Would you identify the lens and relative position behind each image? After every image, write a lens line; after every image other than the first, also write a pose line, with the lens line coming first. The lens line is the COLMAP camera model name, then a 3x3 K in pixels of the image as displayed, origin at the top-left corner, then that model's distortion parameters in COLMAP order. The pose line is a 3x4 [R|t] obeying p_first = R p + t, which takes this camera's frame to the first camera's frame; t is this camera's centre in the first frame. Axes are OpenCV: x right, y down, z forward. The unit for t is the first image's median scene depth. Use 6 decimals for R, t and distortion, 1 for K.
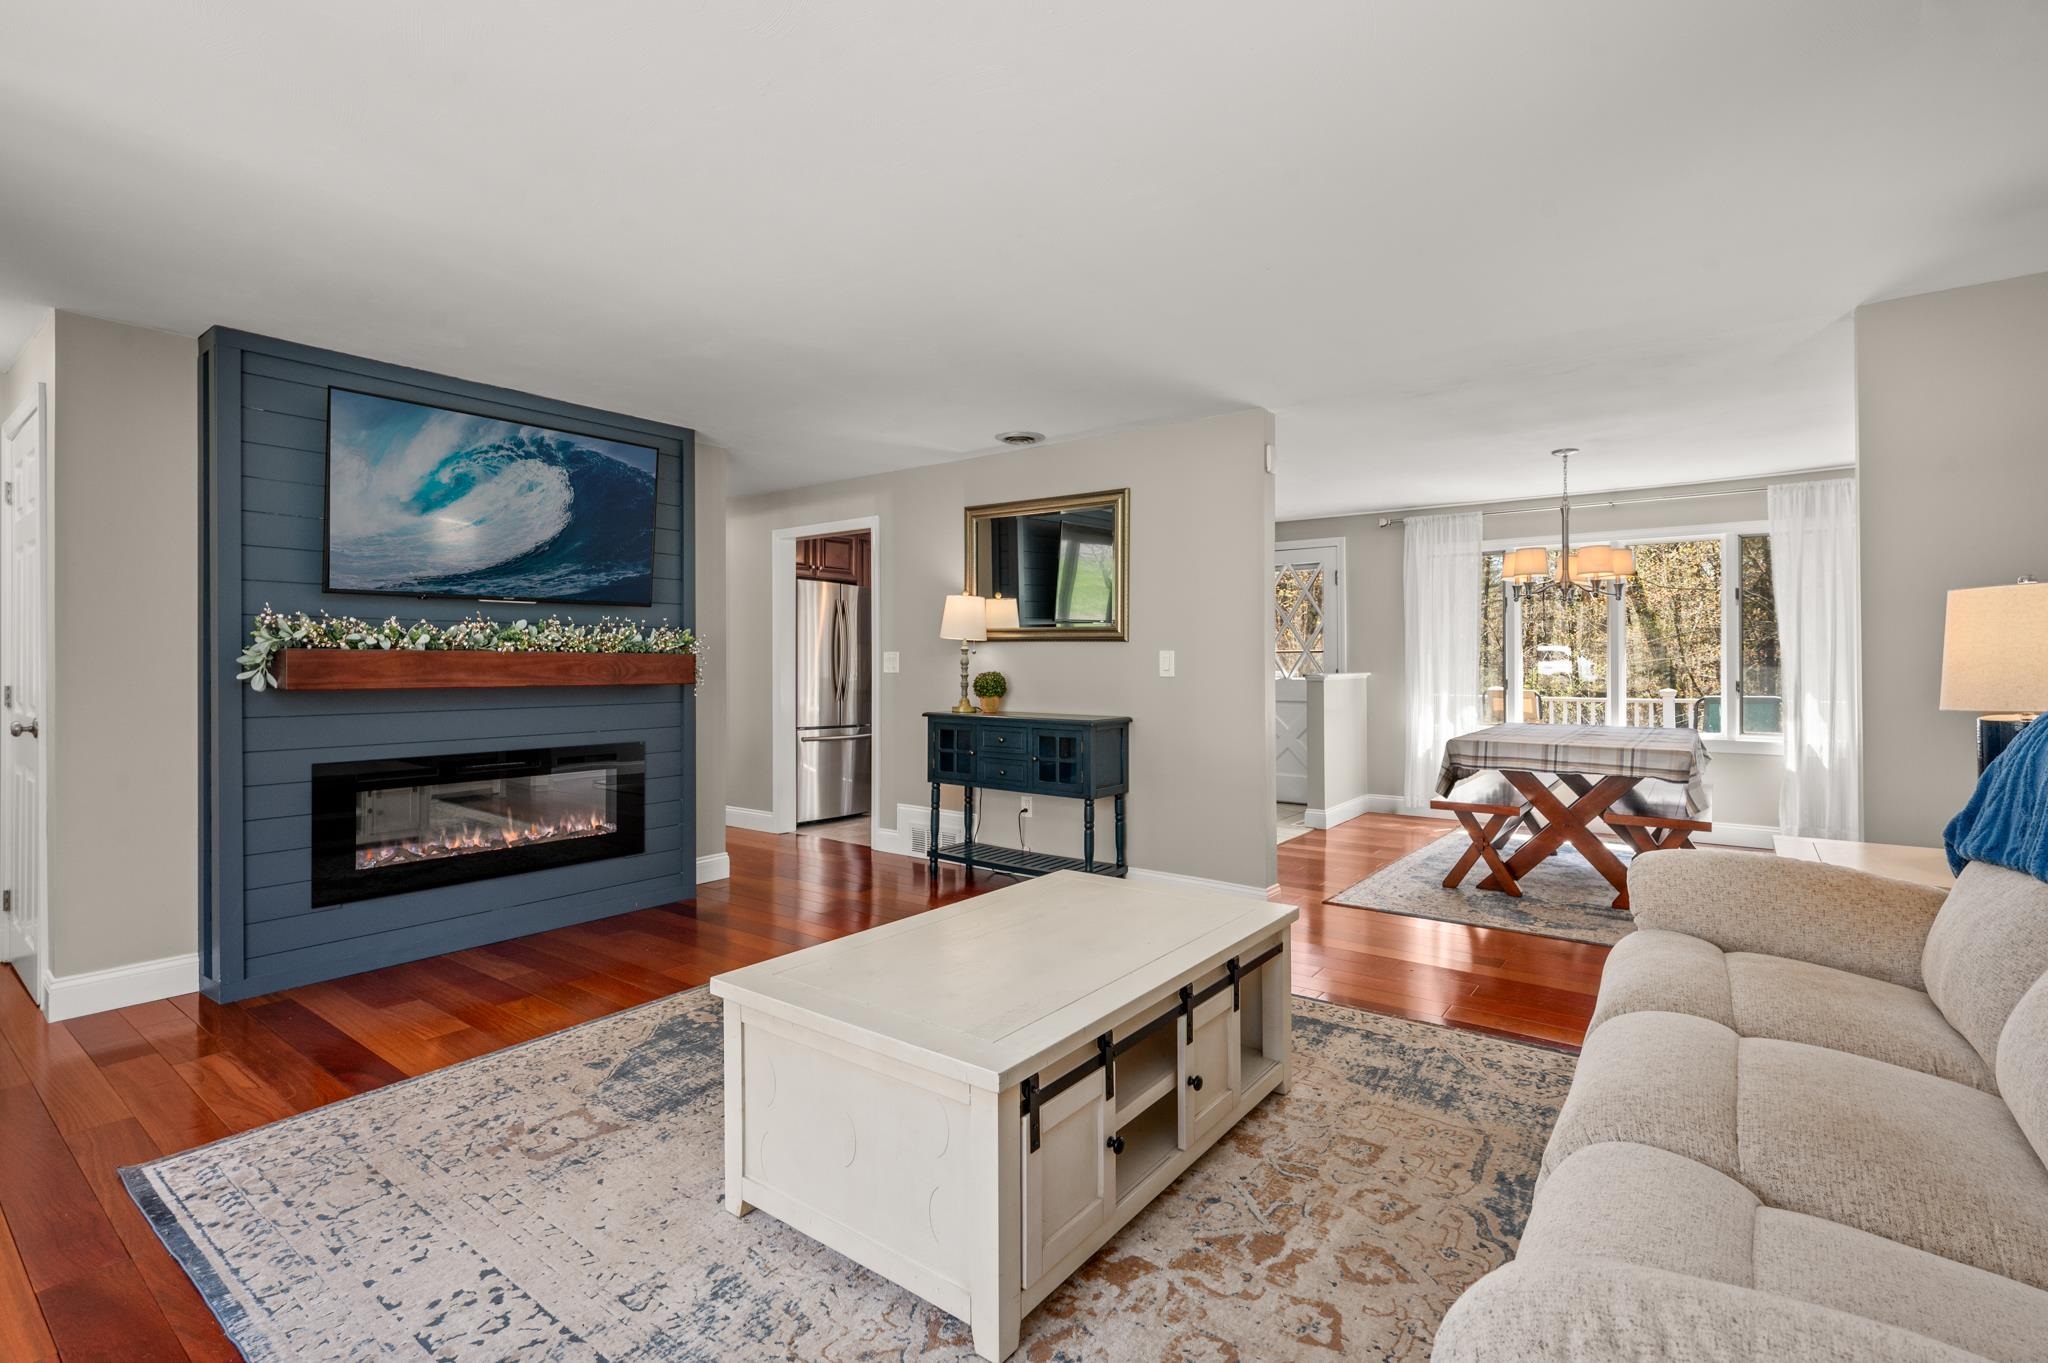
lens RADIAL K [[944.3, 0, 1029.2], [0, 944.3, 656.3], [0, 0, 1]] dist [-0.000777, -0.000640]
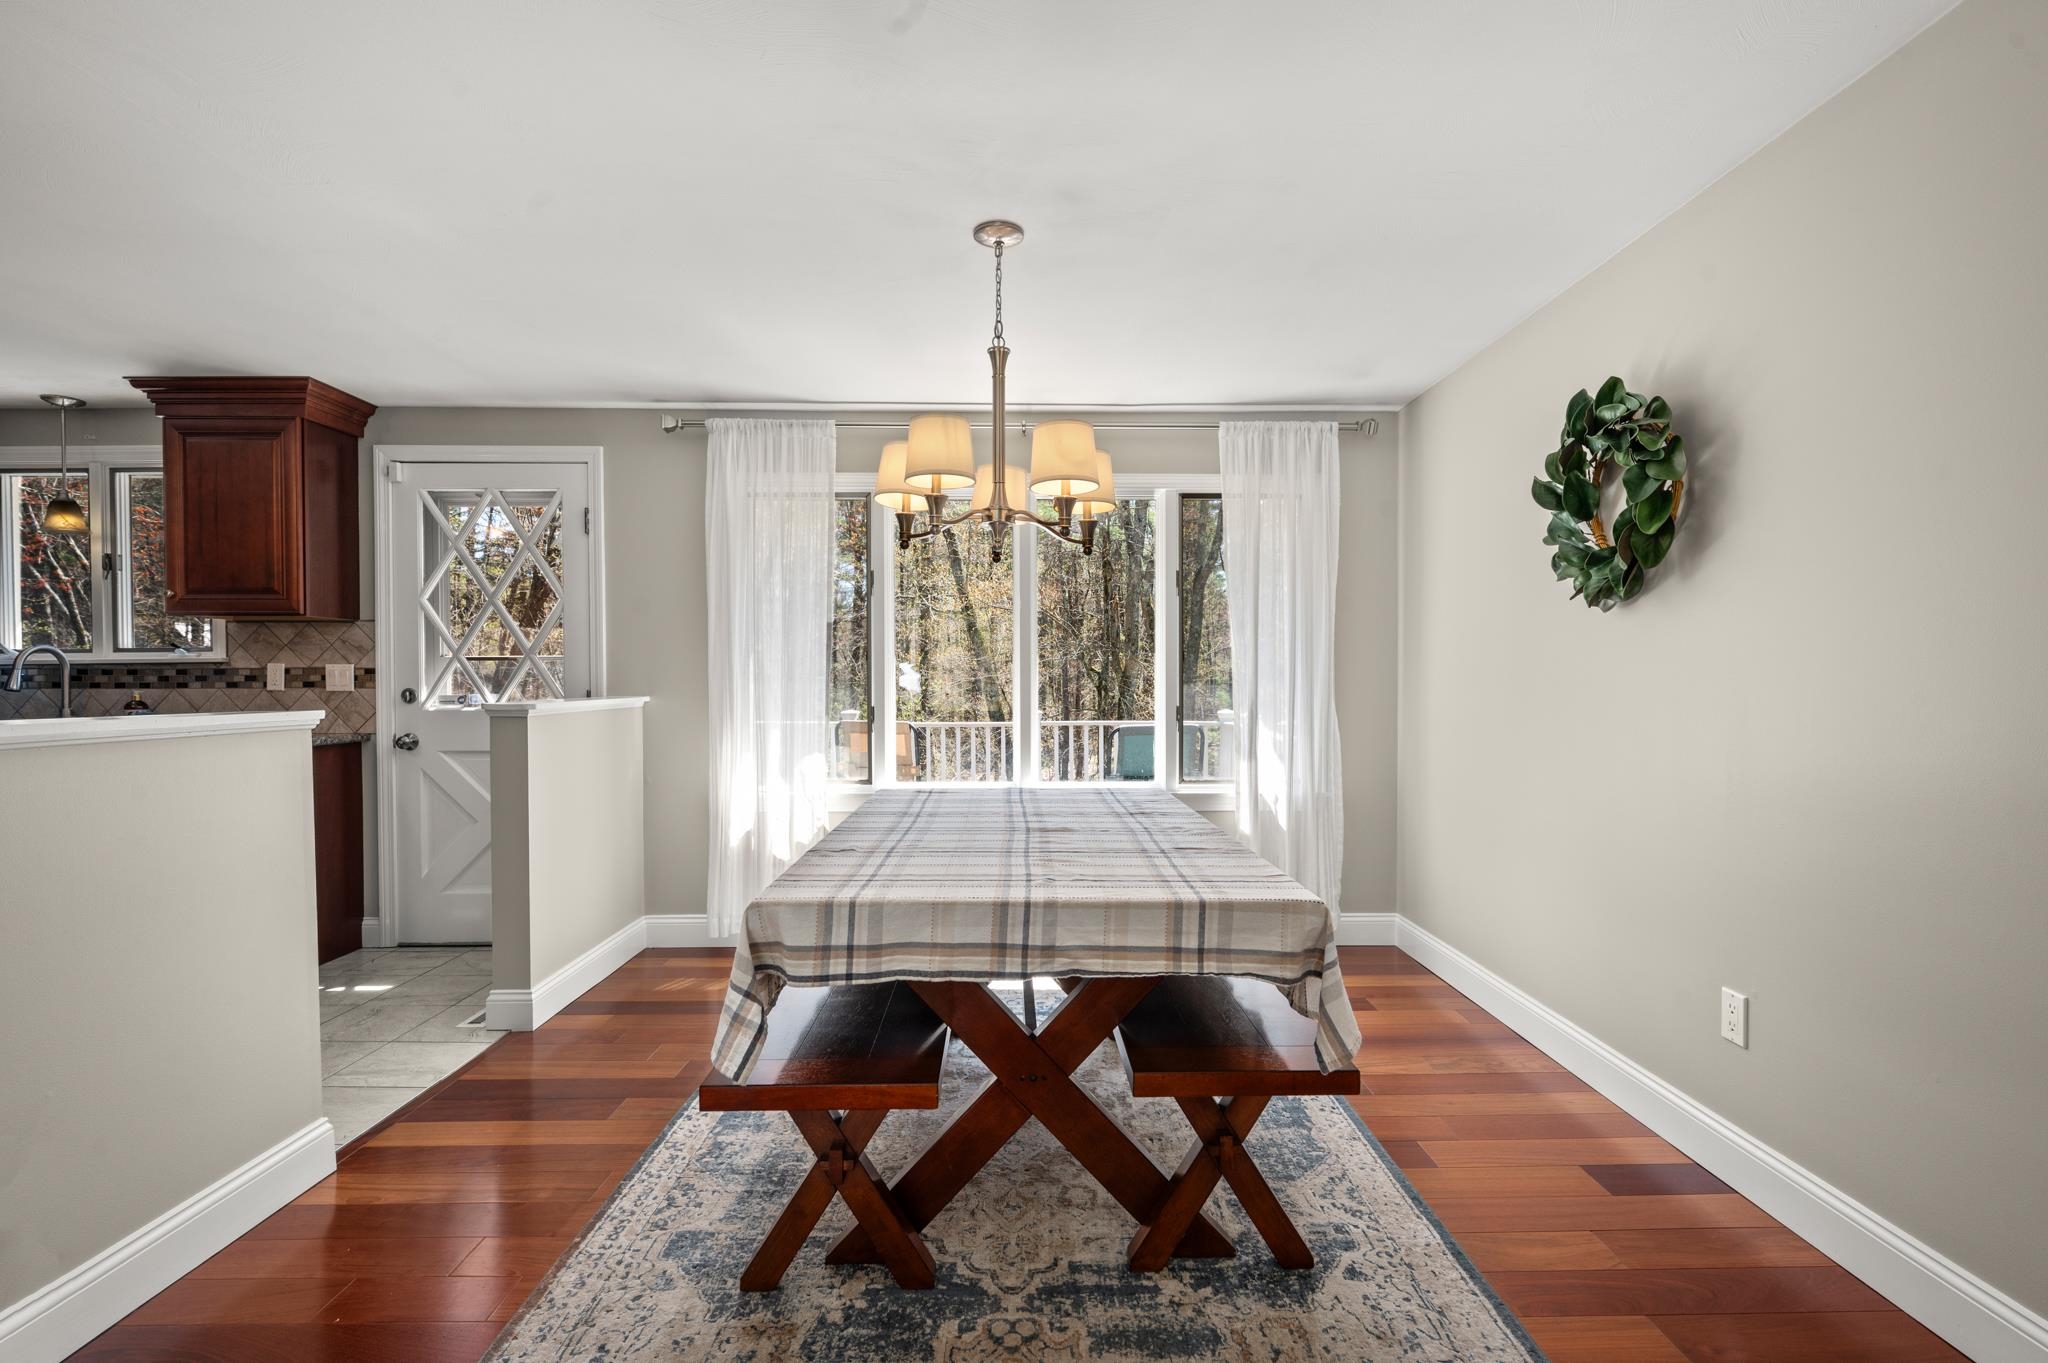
lens RADIAL K [[919.2, 0, 1038.5], [0, 919.2, 688.2], [0, 0, 1]] dist [0.000233, -0.000040]
pose [[0.784323, -0.006370, 0.620320, 0.513603], [-0.004280, 0.999868, 0.015679, 0.006899], [-0.620338, -0.014952, 0.784192, 1.083369]]
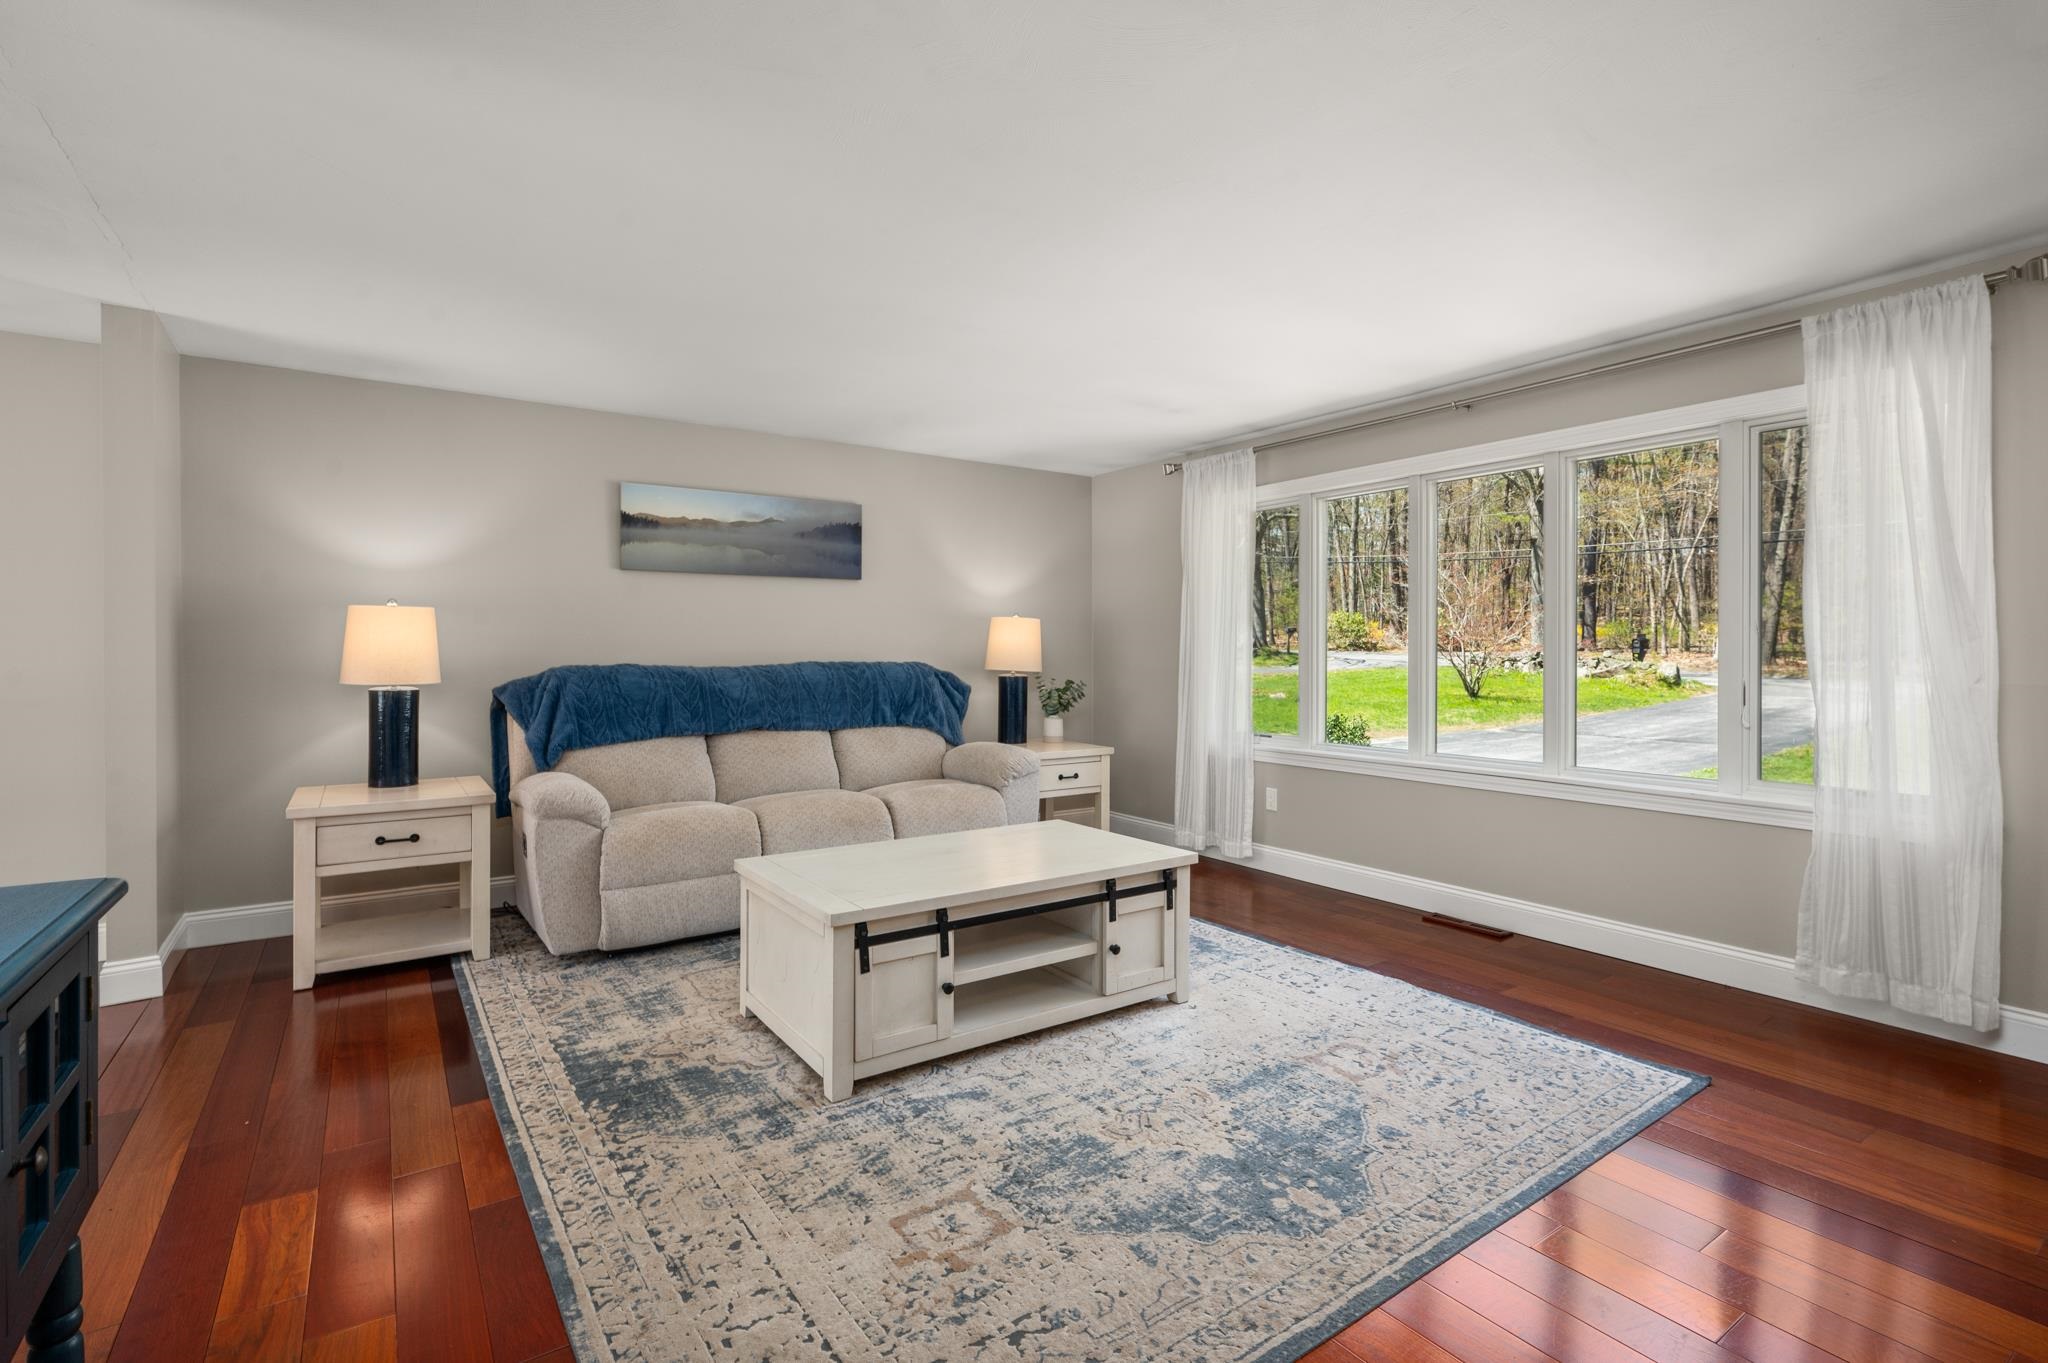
lens RADIAL K [[944.3, 0, 1029.2], [0, 944.3, 656.3], [0, 0, 1]] dist [-0.000777, -0.000640]
pose [[-0.950126, 0.000721, 0.311865, -0.379222], [-0.001200, 0.999981, -0.005969, 0.013846], [-0.311863, -0.006046, -0.950108, 1.748886]]
